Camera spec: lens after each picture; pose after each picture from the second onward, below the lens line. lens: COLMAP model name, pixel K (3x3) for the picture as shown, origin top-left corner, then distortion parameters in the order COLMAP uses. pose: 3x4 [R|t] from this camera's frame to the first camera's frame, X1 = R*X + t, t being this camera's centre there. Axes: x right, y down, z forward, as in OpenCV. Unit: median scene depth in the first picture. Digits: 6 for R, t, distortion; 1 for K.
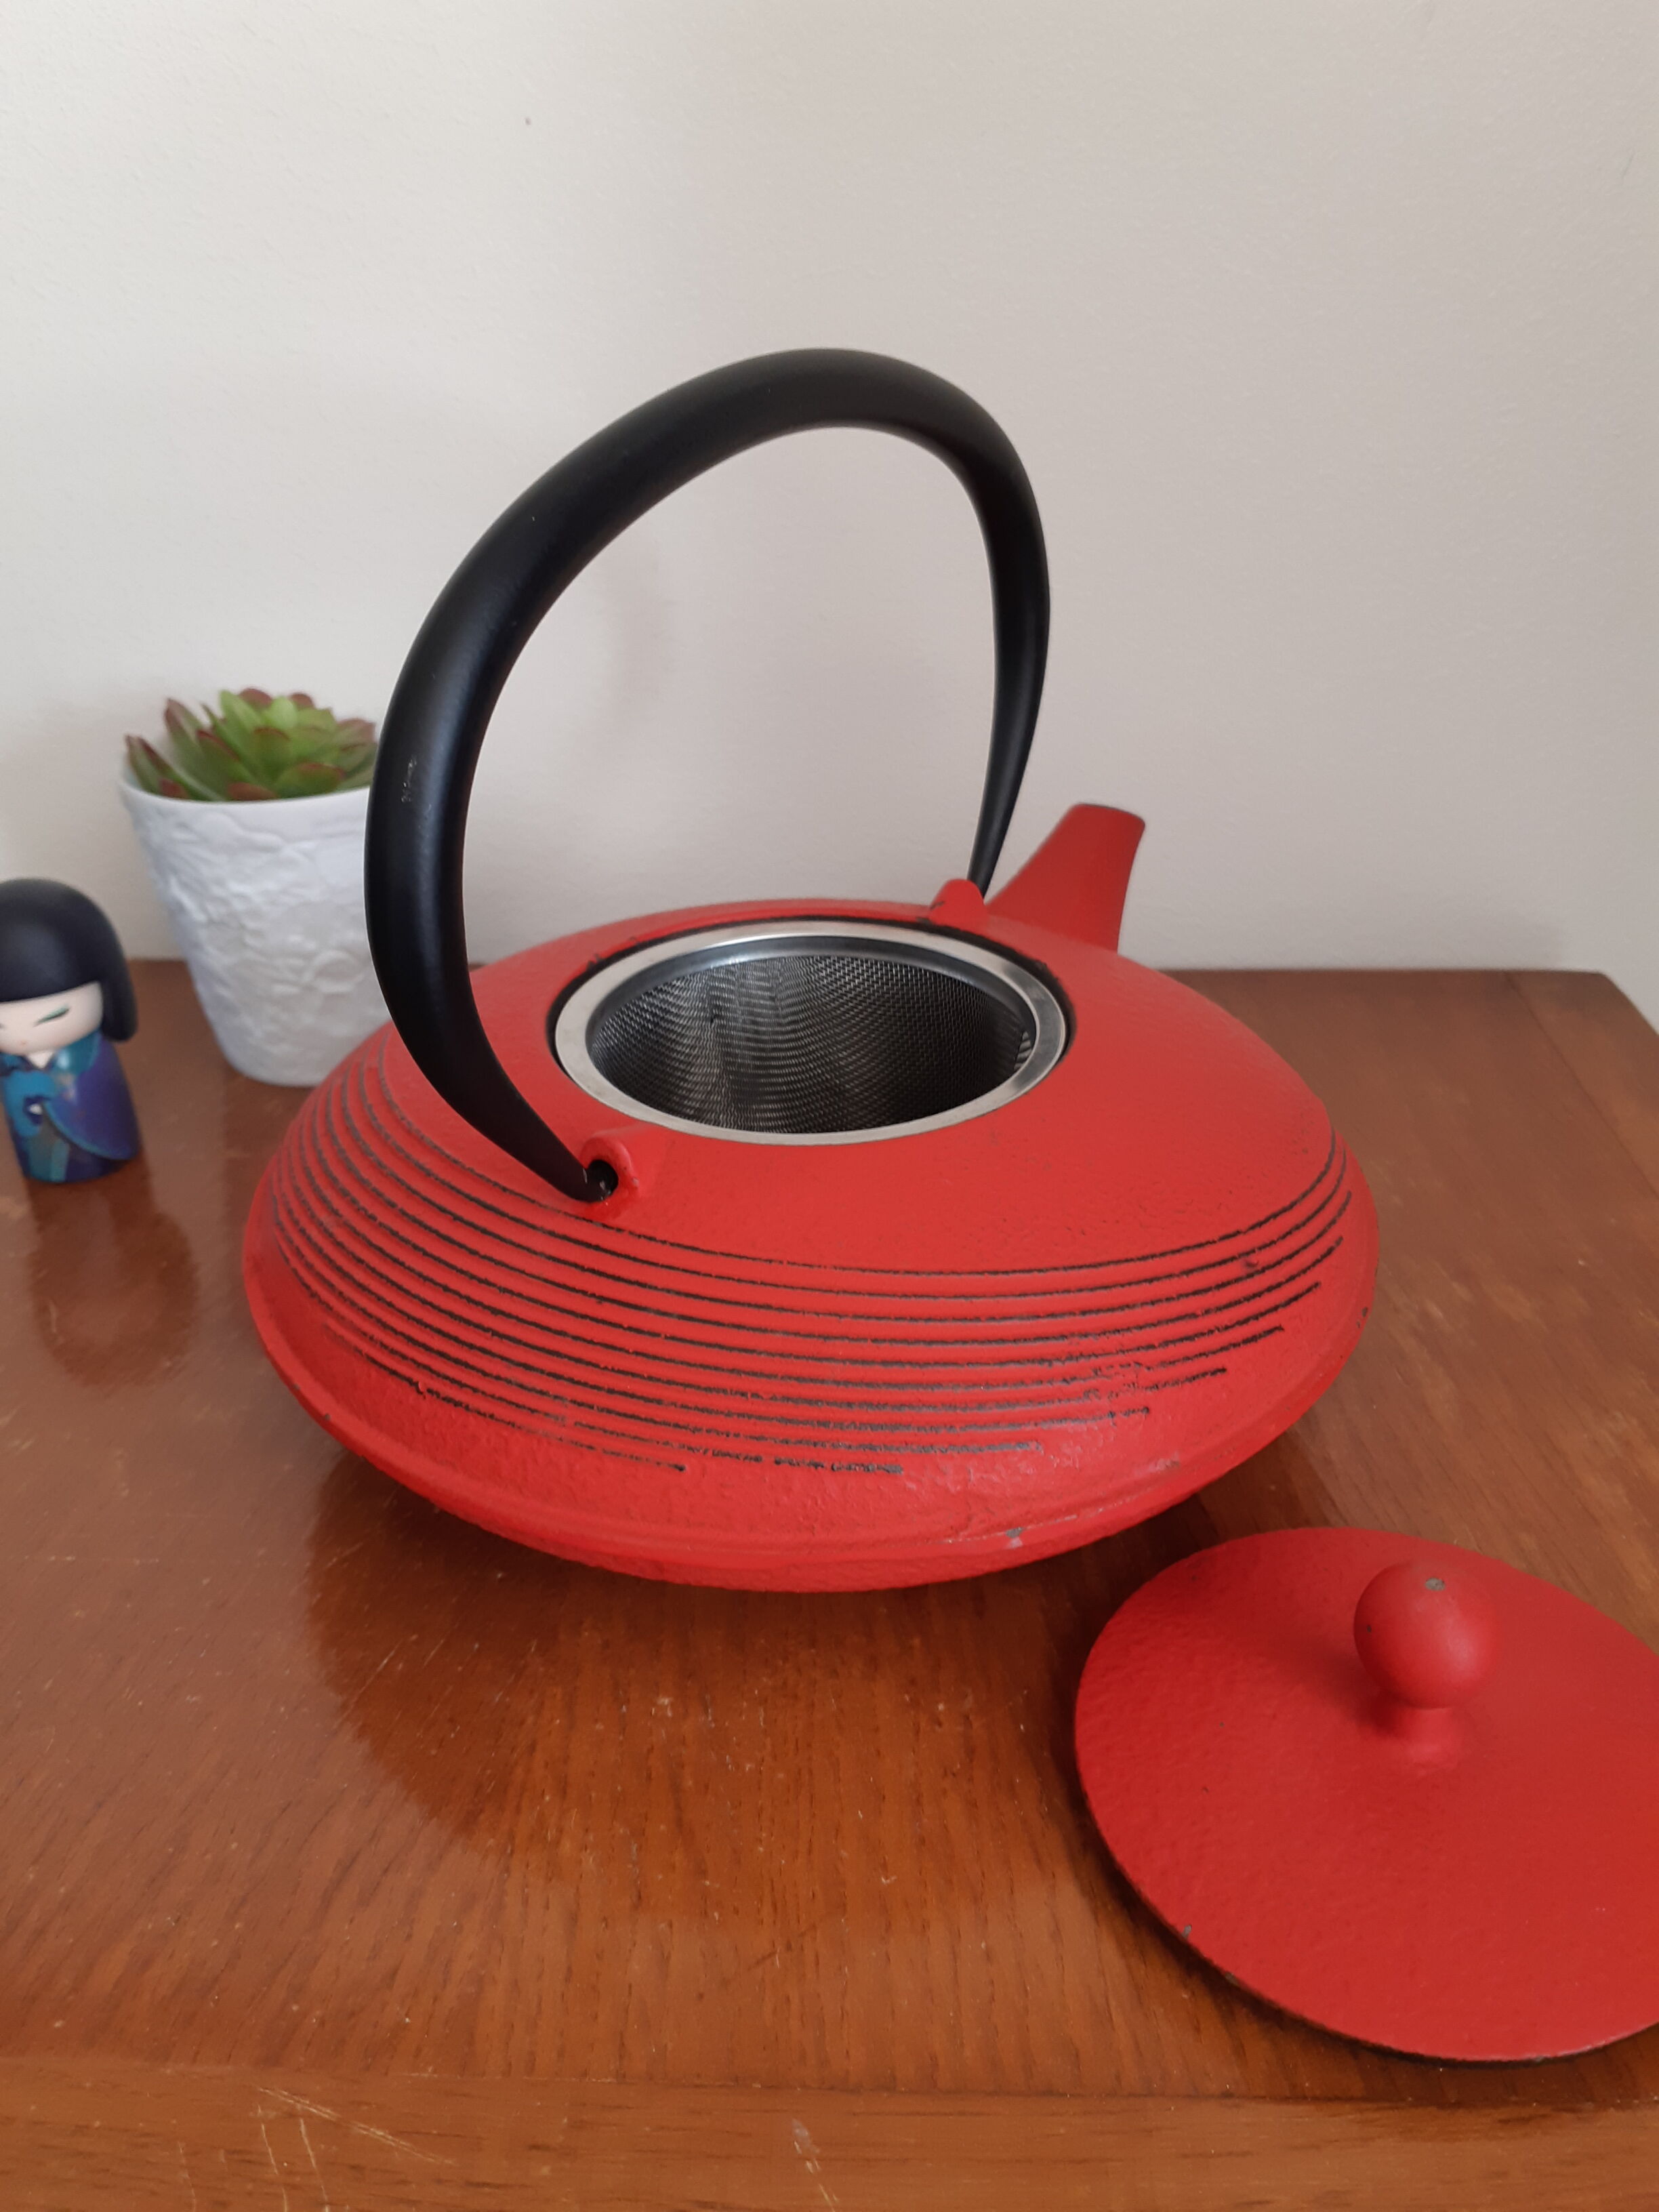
lens RADIAL K [[1767.9, 0, 829.5], [0, 1767.9, 1106.0], [0, 0, 1]] dist [0.020038, -0.117825]
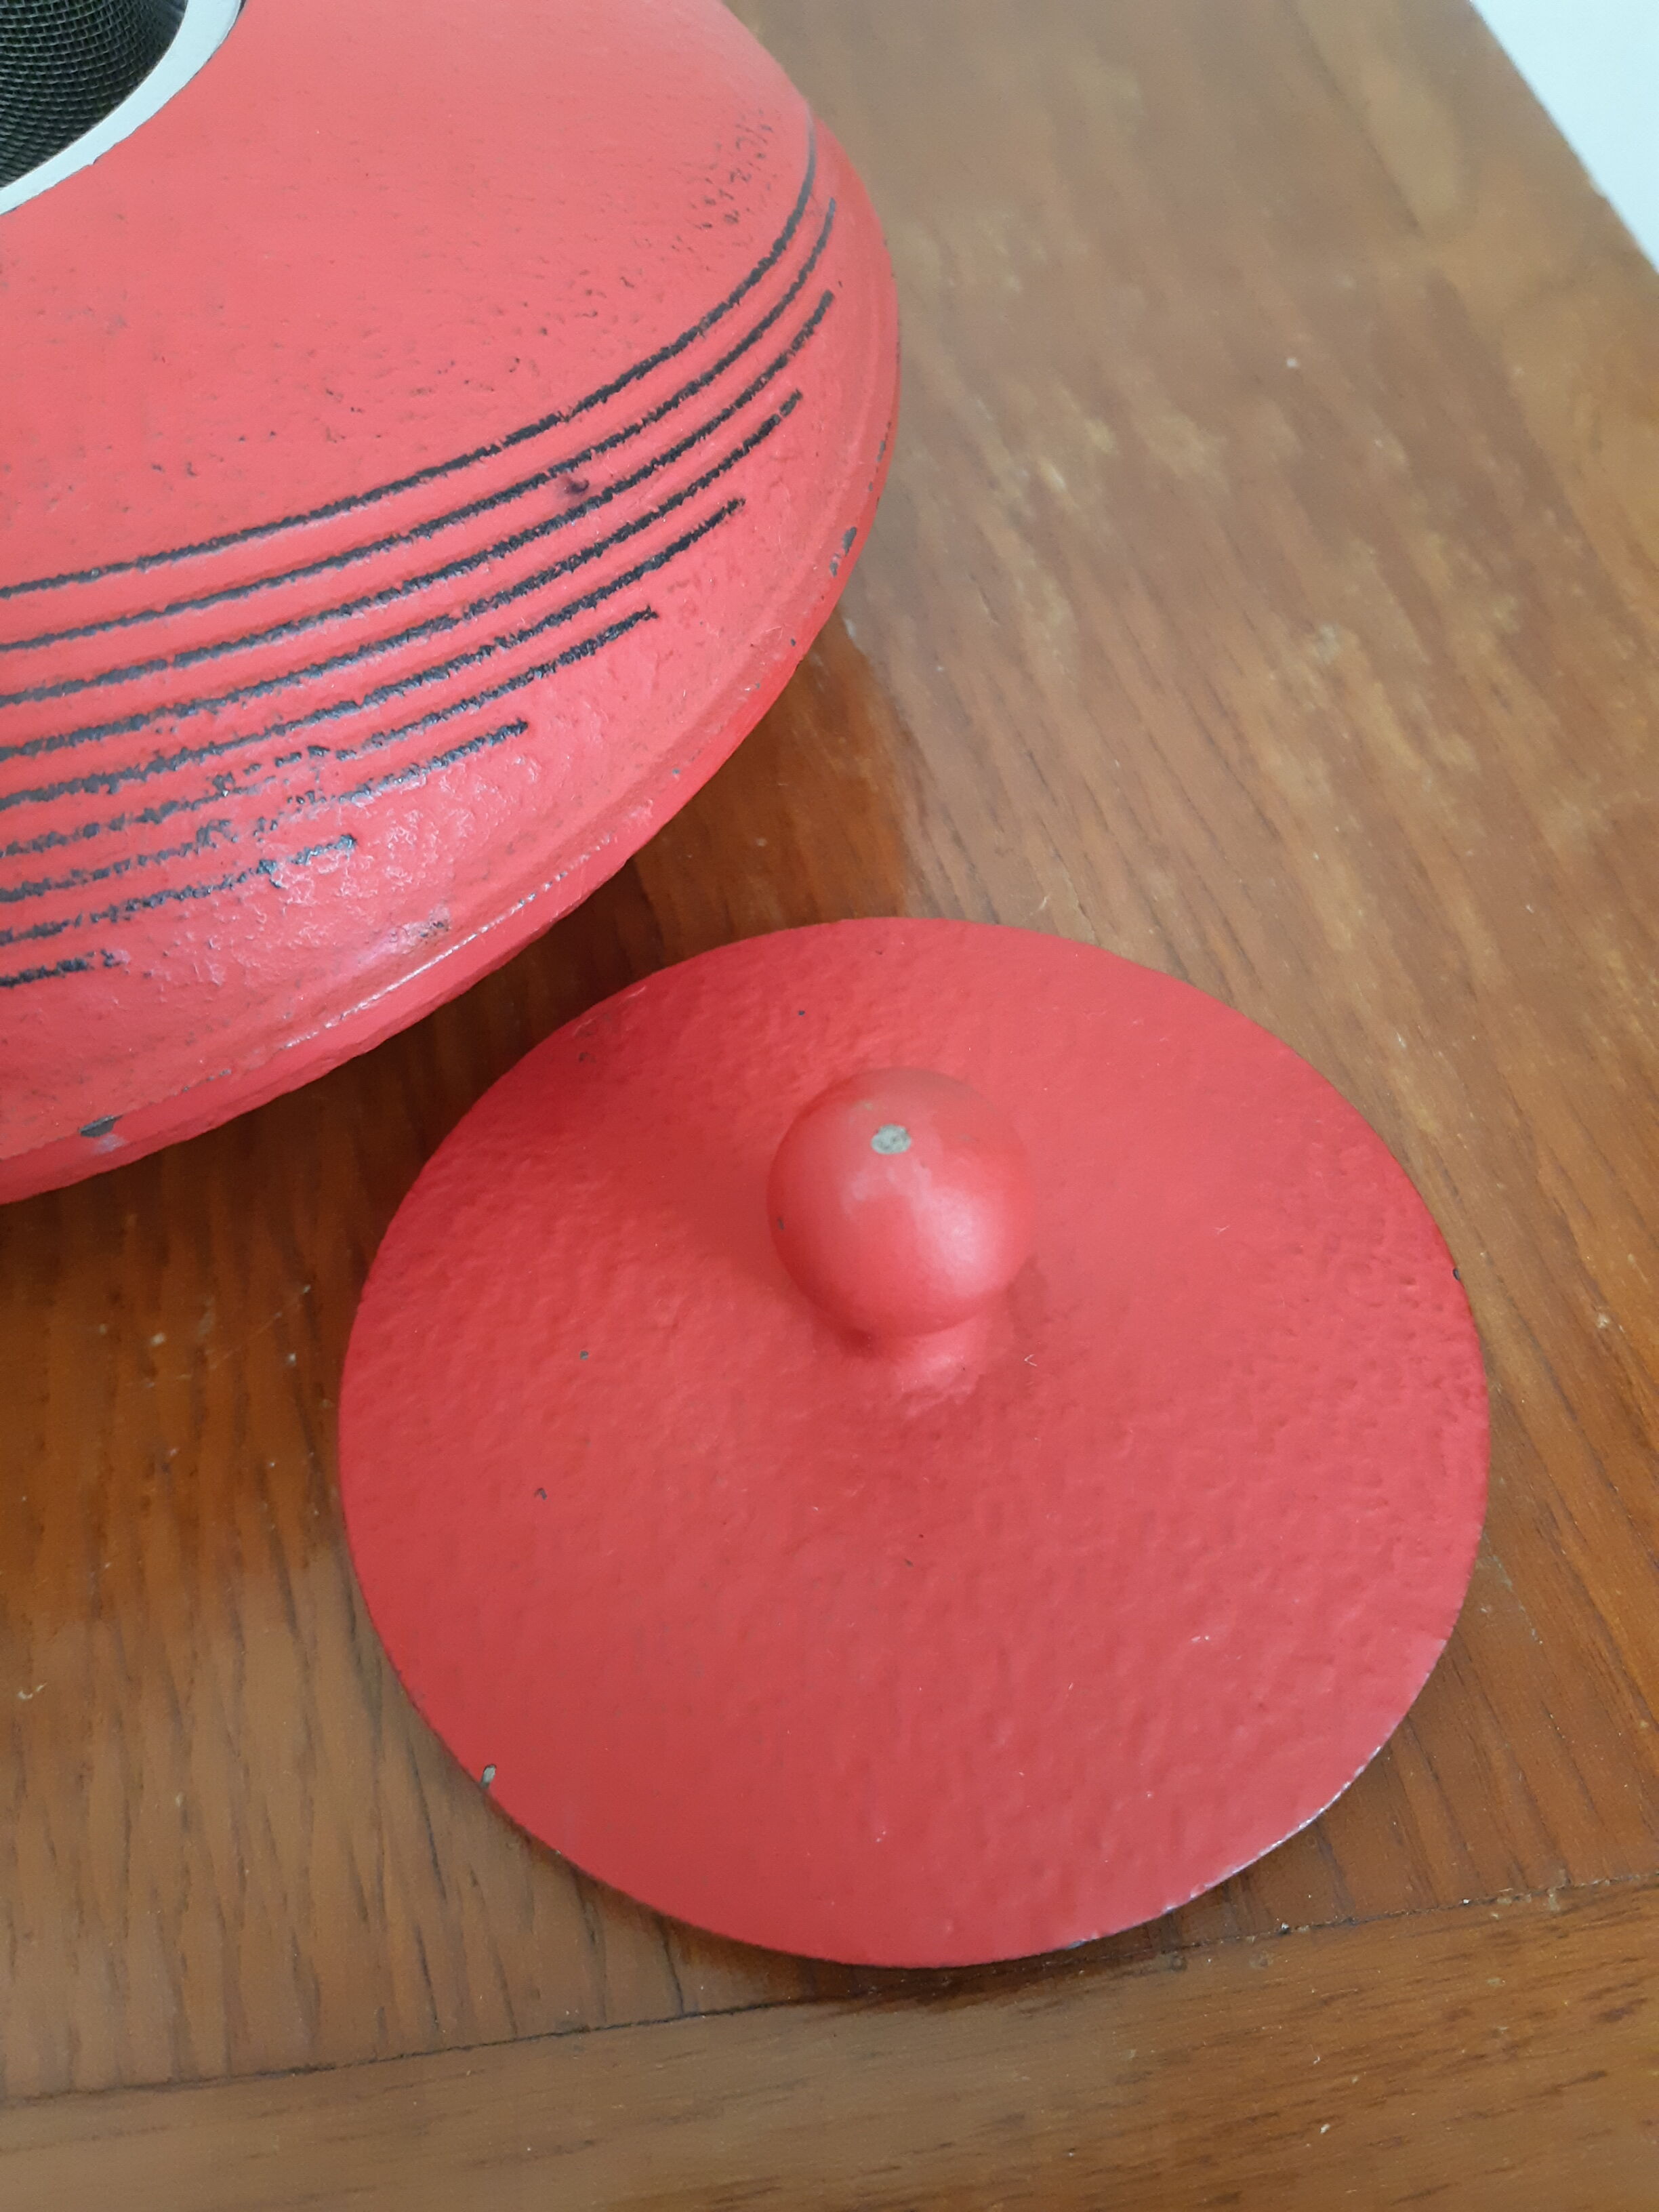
lens RADIAL K [[1767.9, 0, 829.5], [0, 1767.9, 1106.0], [0, 0, 1]] dist [0.020038, -0.117825]
pose [[0.987692, -0.143144, 0.063043, 0.234467], [0.097419, 0.878321, 0.468041, 0.015614], [-0.122370, -0.456139, 0.881455, 0.443038]]
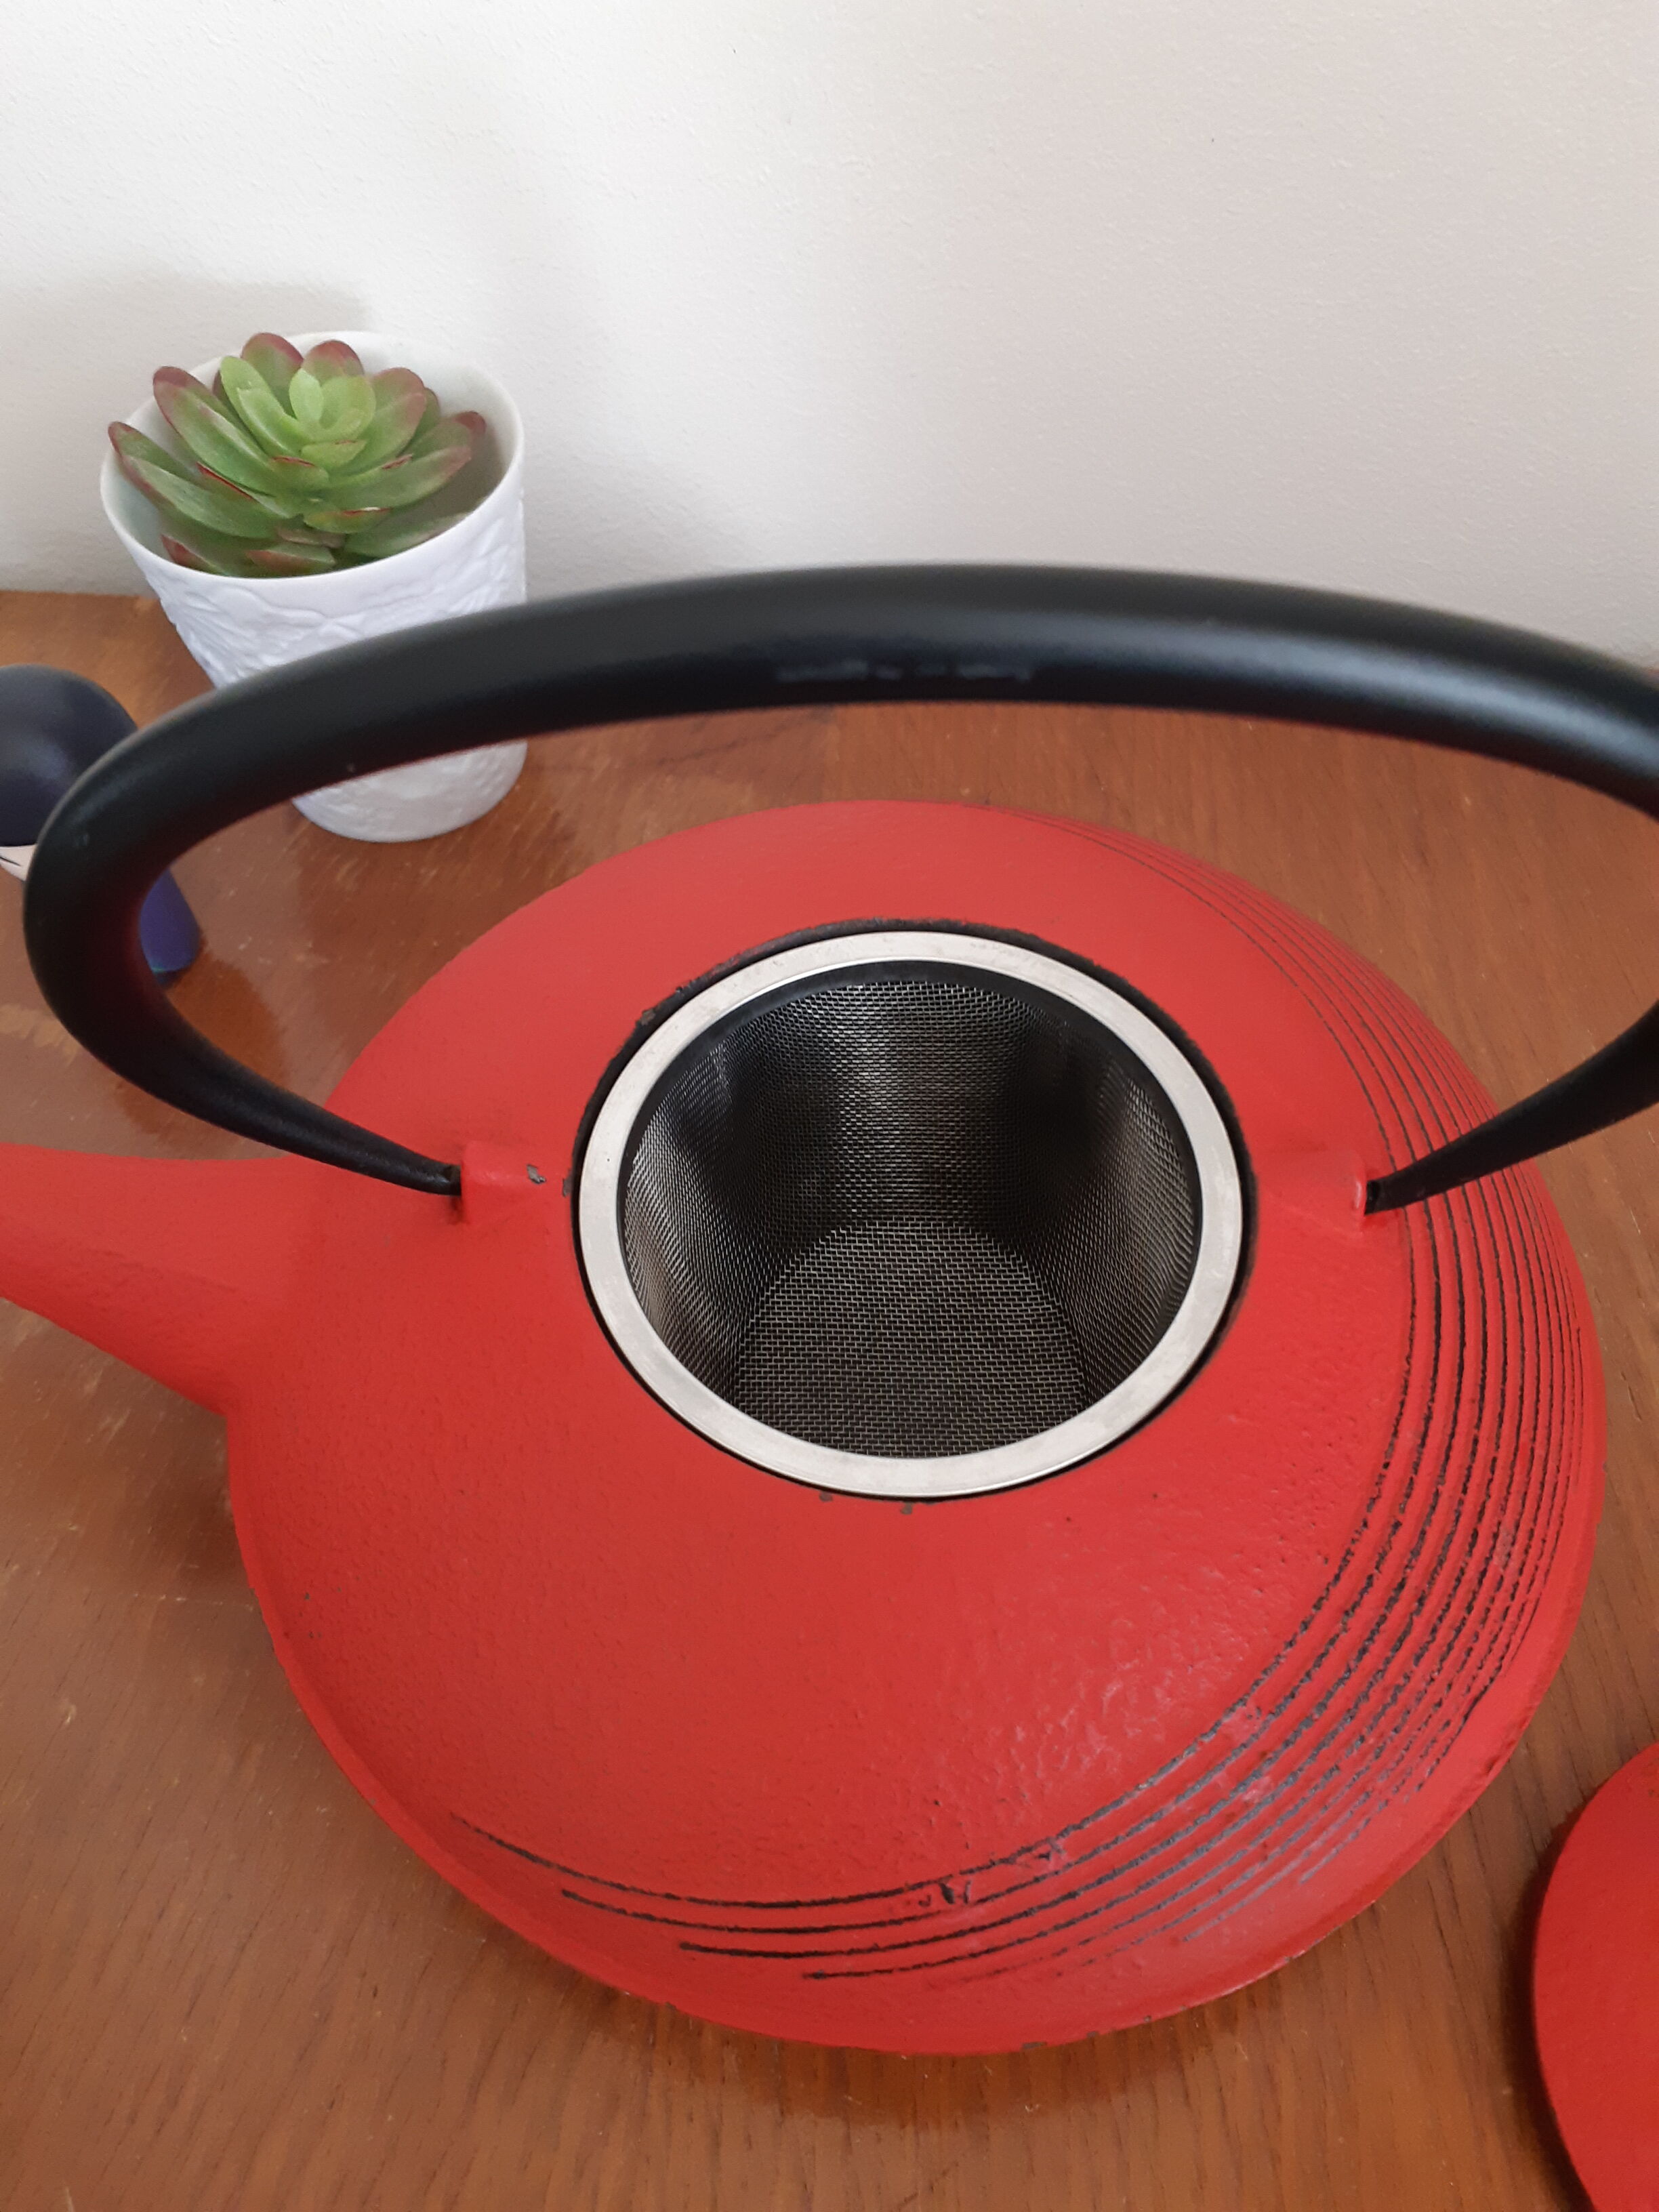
lens RADIAL K [[1750.7, 0, 829.5], [0, 1750.7, 1106.0], [0, 0, 1]] dist [0.033601, -0.109237]
pose [[0.997722, 0.043245, -0.051769, -0.043582], [-0.016240, 0.898884, 0.437886, -0.407526], [0.065470, -0.436048, 0.897539, 0.290806]]
